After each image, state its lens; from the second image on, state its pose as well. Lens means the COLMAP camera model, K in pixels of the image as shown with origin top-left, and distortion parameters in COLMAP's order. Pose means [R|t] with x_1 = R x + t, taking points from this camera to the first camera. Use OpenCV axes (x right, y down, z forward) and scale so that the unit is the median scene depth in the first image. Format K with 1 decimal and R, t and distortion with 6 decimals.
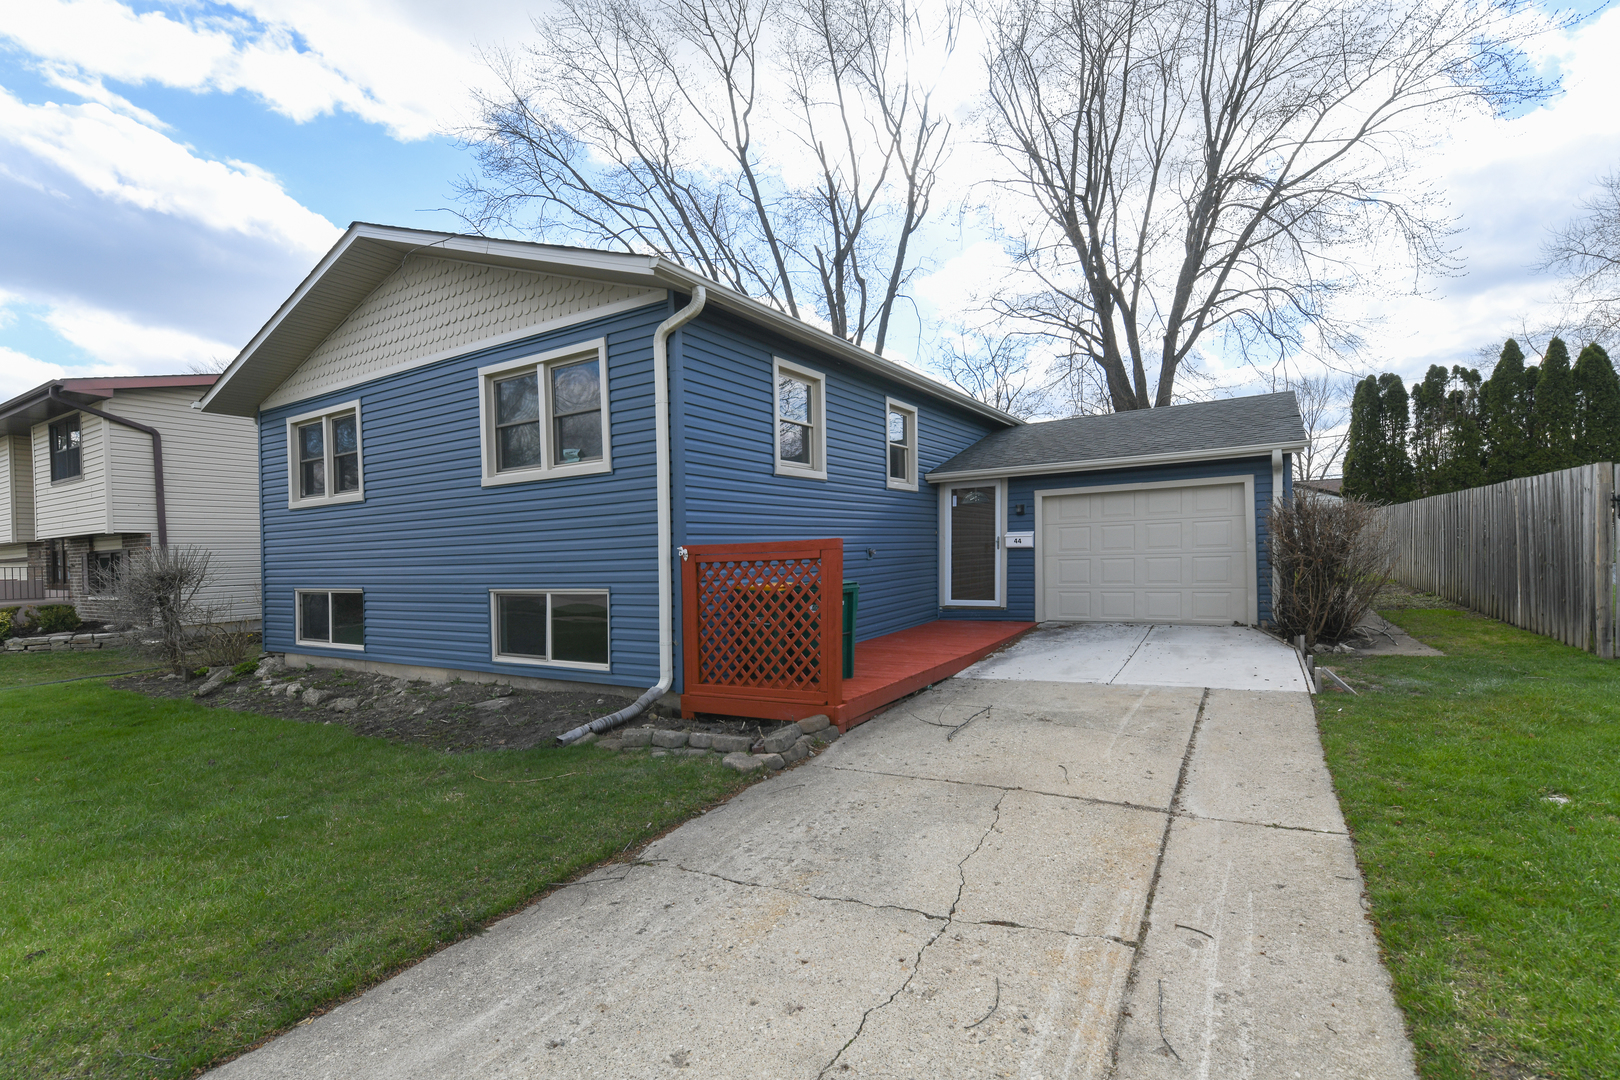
lens RADIAL K [[700.6, 0, 817.4], [0, 700.6, 531.6], [0, 0, 1]] dist [-0.000780, -0.003075]
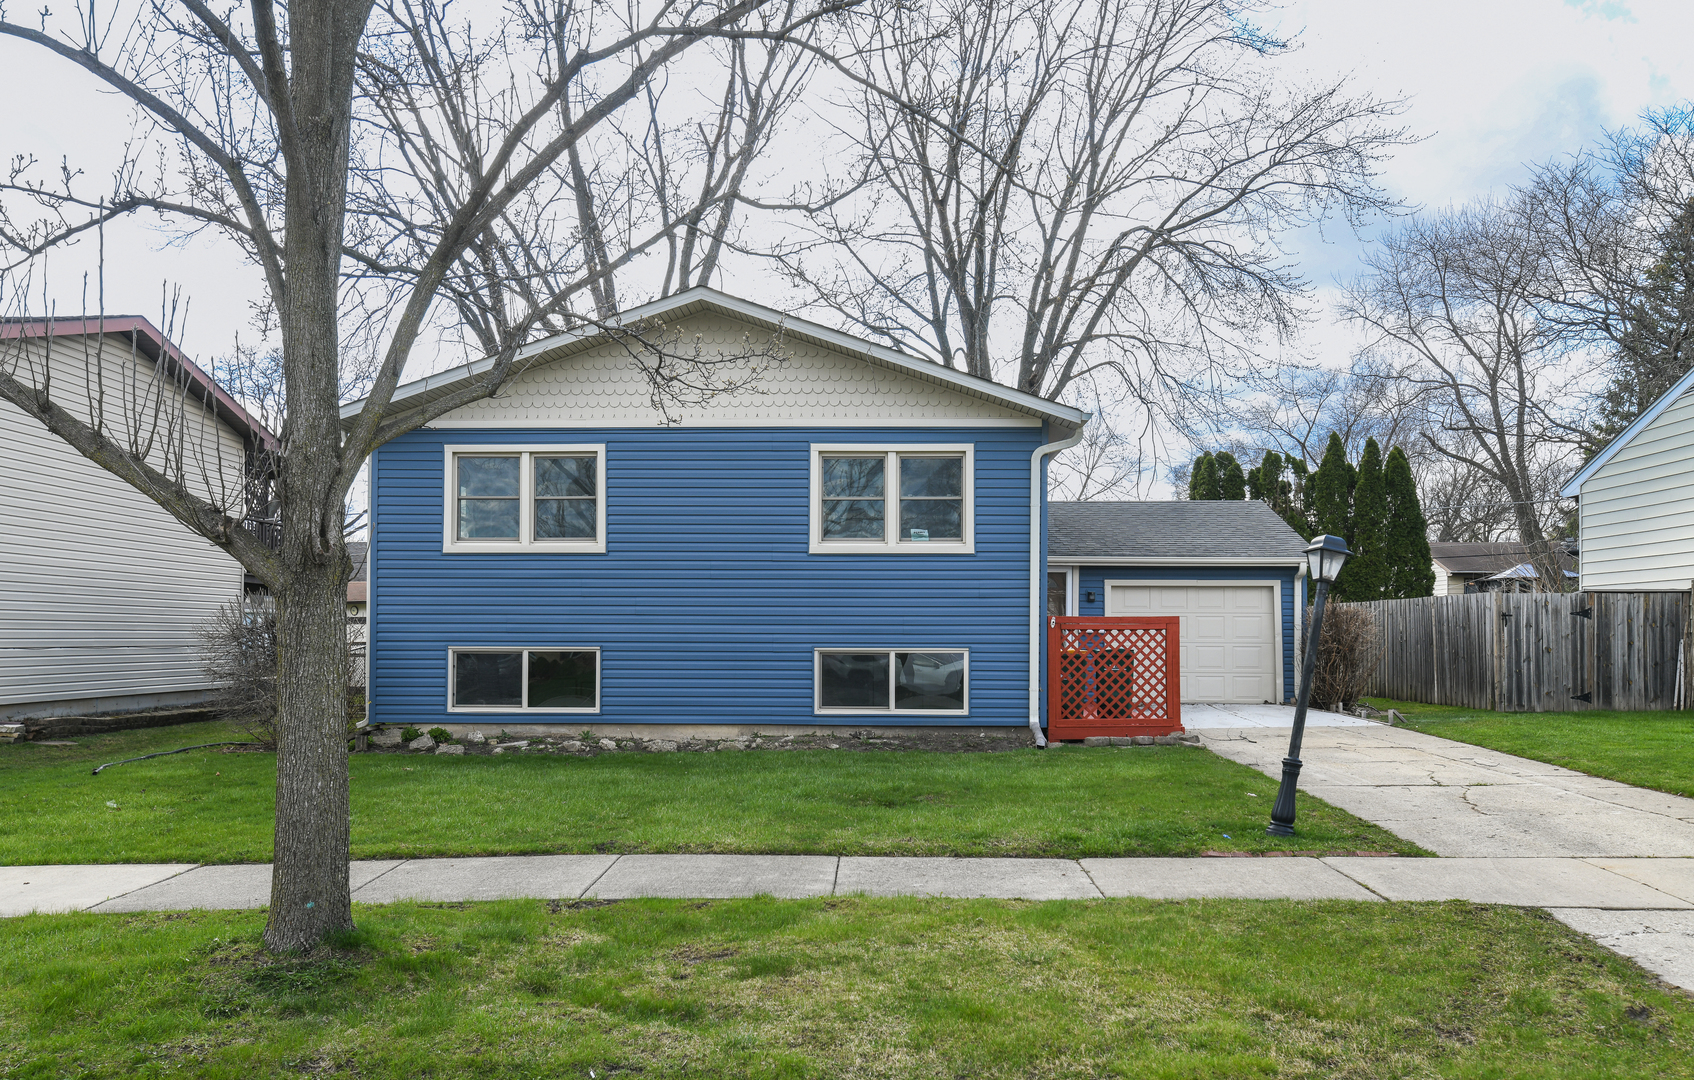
lens RADIAL K [[1431.5, 0, 844.7], [0, 1431.5, 547.1], [0, 0, 1]] dist [0.046981, 0.003401]
pose [[0.863101, 0.071260, 0.499979, -1.483696], [-0.046563, 0.997007, -0.061719, 0.059277], [-0.502881, 0.029989, 0.863835, -0.903057]]
